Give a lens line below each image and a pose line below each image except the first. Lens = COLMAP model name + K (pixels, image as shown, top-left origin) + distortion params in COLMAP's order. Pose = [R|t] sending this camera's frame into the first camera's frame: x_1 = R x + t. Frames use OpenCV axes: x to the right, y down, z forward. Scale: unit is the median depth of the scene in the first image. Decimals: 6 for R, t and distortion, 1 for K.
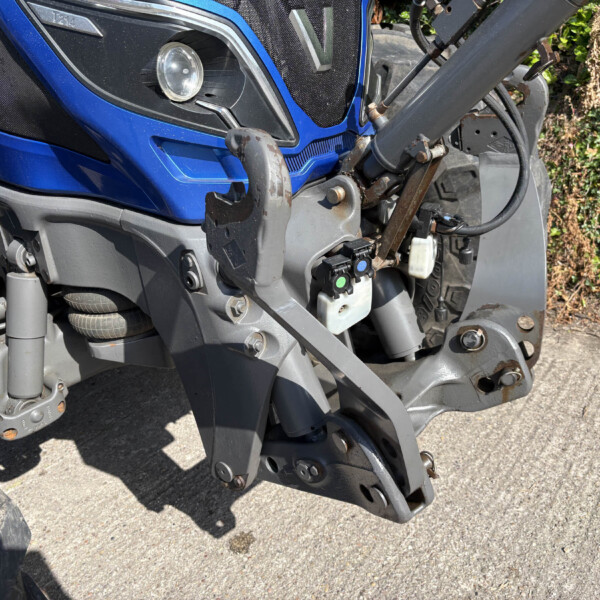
lens RADIAL K [[672.7, 0, 300.2], [0, 672.7, 318.0], [0, 0, 1]] dist [0.121618, -0.312216]
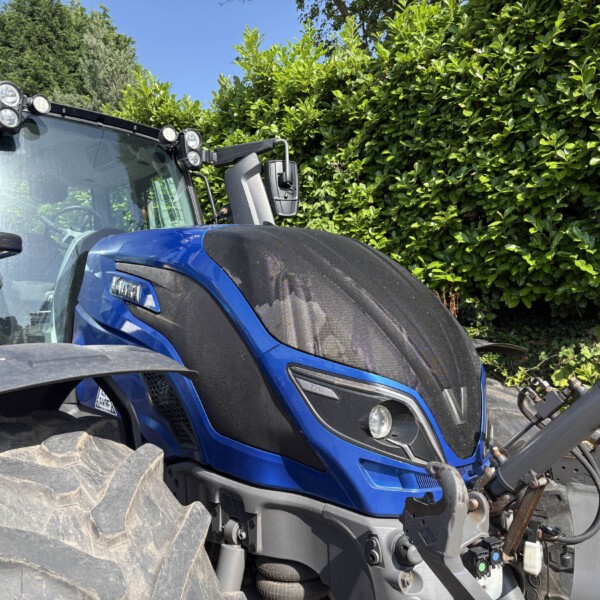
lens RADIAL K [[607.3, 0, 308.4], [0, 607.3, 301.8], [0, 0, 1]] dist [0.028285, -0.007728]
pose [[0.991107, 0.038619, -0.127339, -0.153514], [-0.094373, 0.878645, -0.468056, 0.090568], [0.093810, 0.475911, 0.874476, -0.431250]]
